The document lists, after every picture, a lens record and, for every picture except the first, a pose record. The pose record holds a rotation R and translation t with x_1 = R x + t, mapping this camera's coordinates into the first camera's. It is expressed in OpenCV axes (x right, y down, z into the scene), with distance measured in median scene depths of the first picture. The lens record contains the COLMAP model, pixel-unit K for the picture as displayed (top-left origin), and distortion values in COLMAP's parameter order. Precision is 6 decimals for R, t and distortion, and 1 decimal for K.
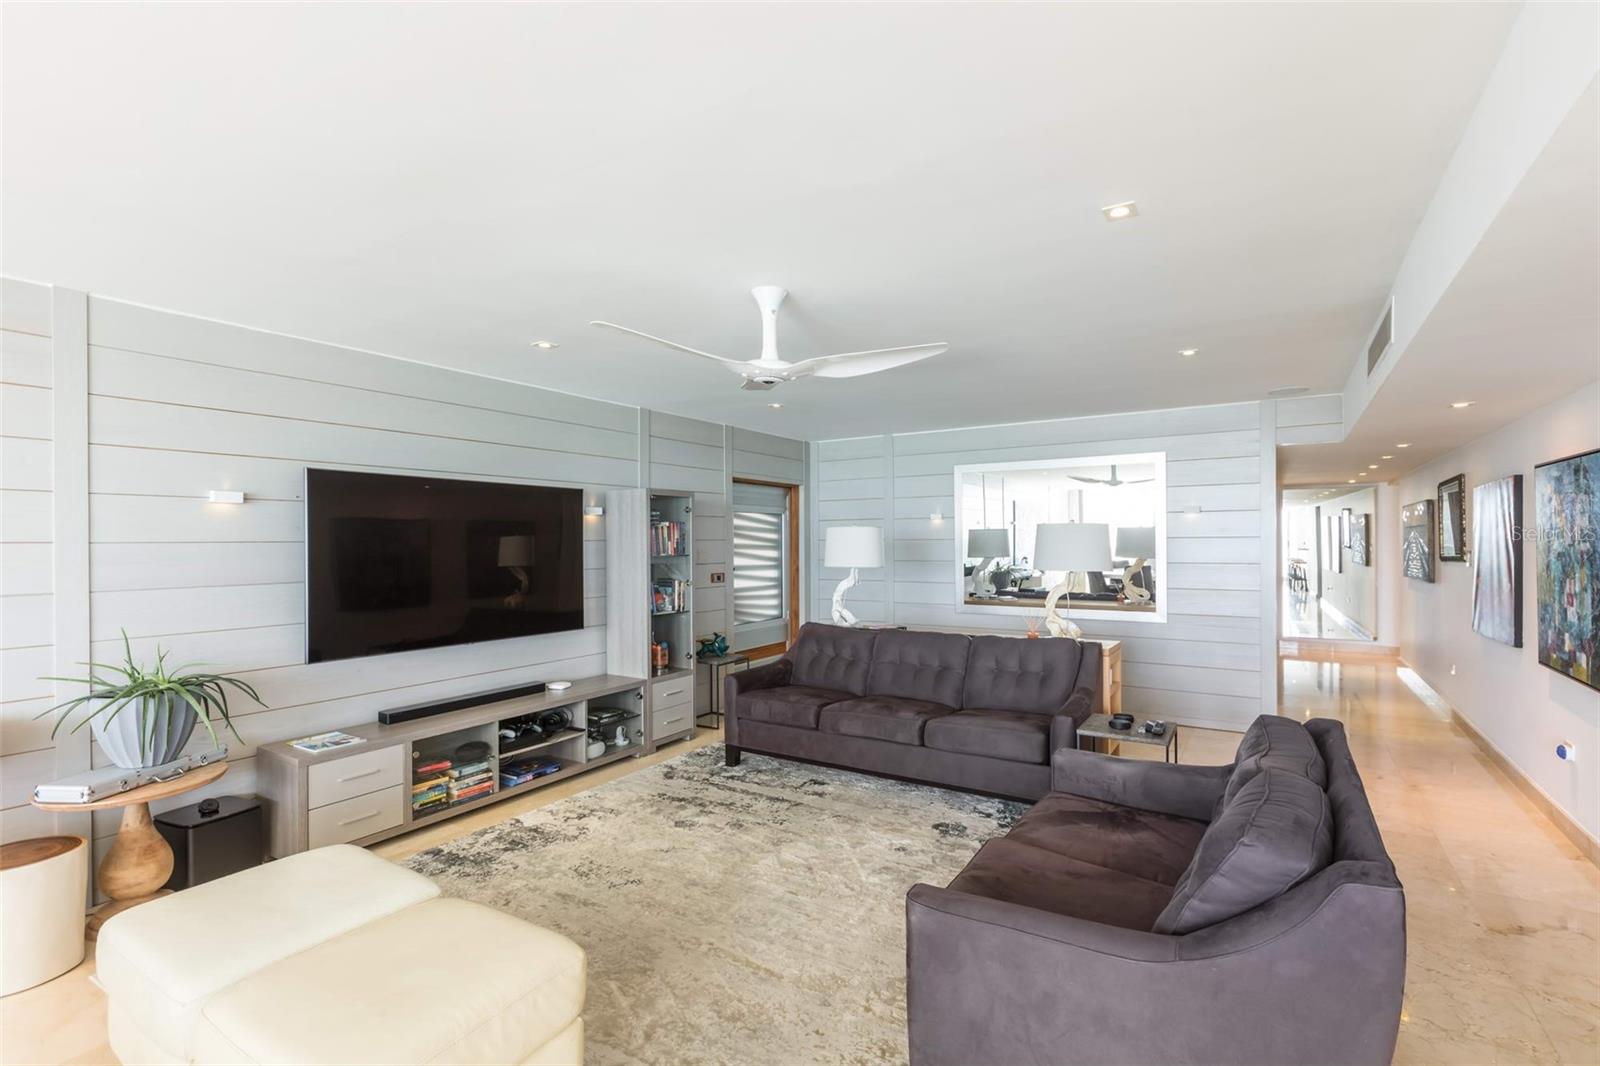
lens RADIAL K [[722.5, 0, 806.0], [0, 722.5, 540.9], [0, 0, 1]] dist [0.002012, -0.002292]
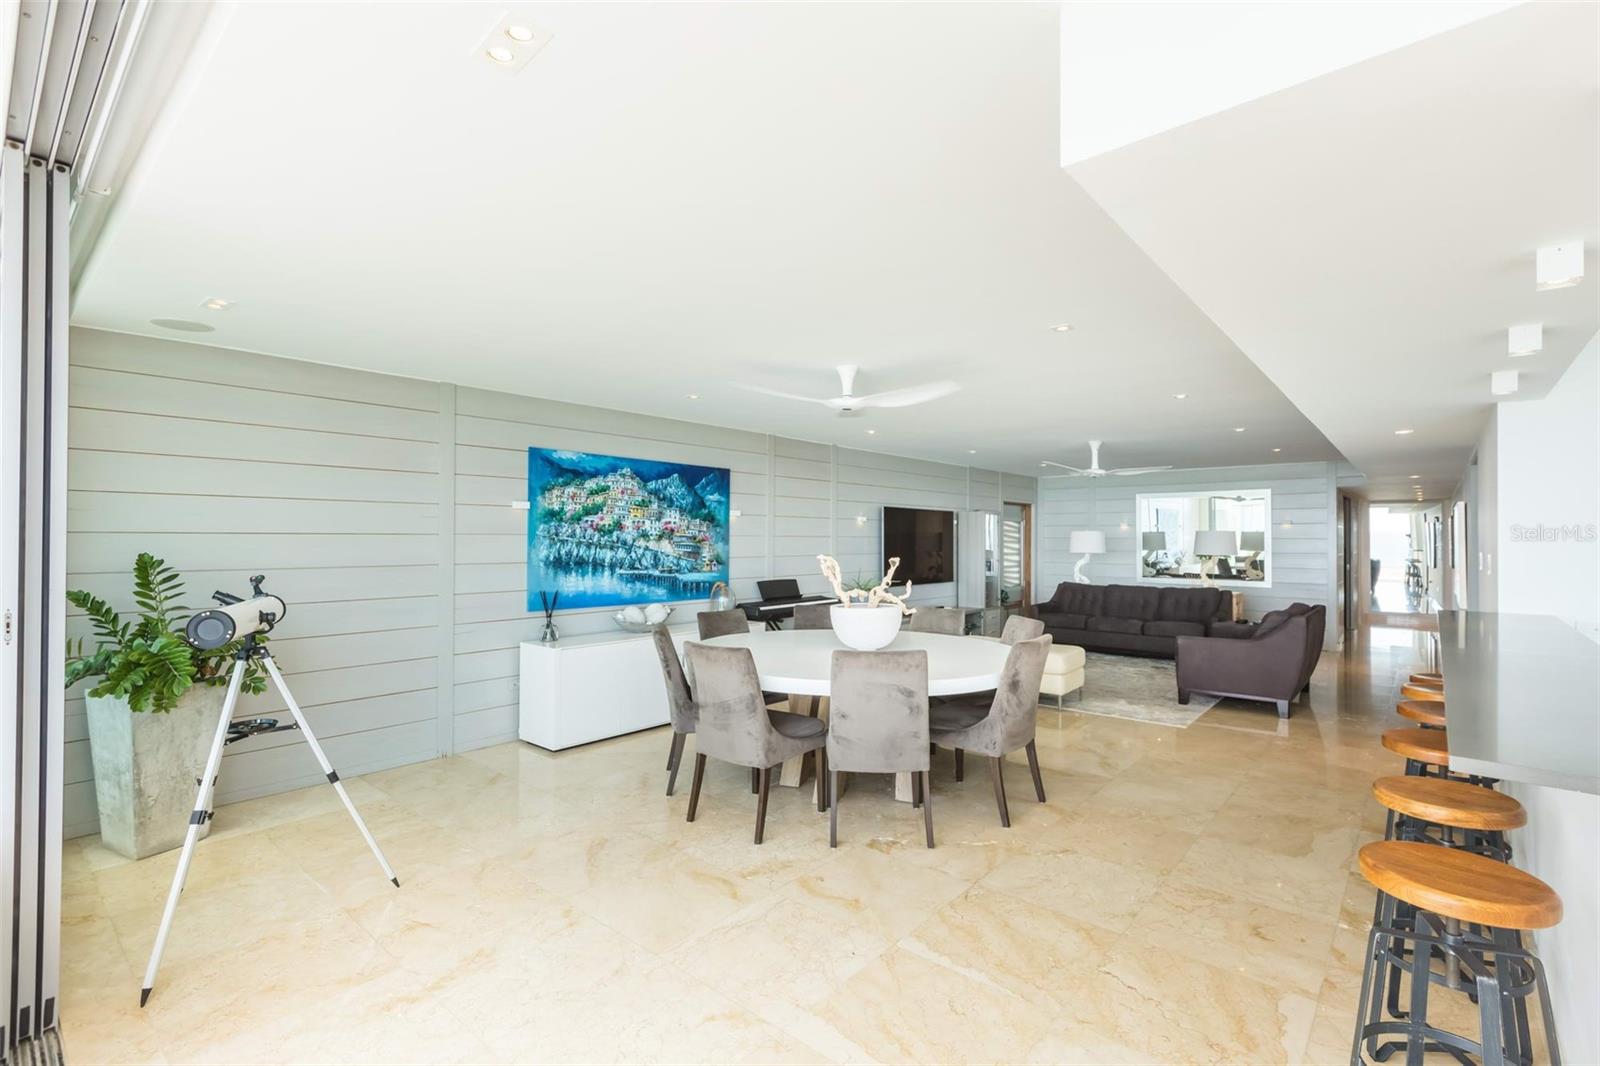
lens RADIAL K [[722.5, 0, 808.0], [0, 722.5, 530.4], [0, 0, 1]] dist [0.002012, -0.002292]
pose [[0.990981, 0.007890, -0.133772, -0.424812], [-0.009202, 0.999915, -0.009192, 0.002479], [0.133689, 0.010340, 0.990969, -0.993772]]
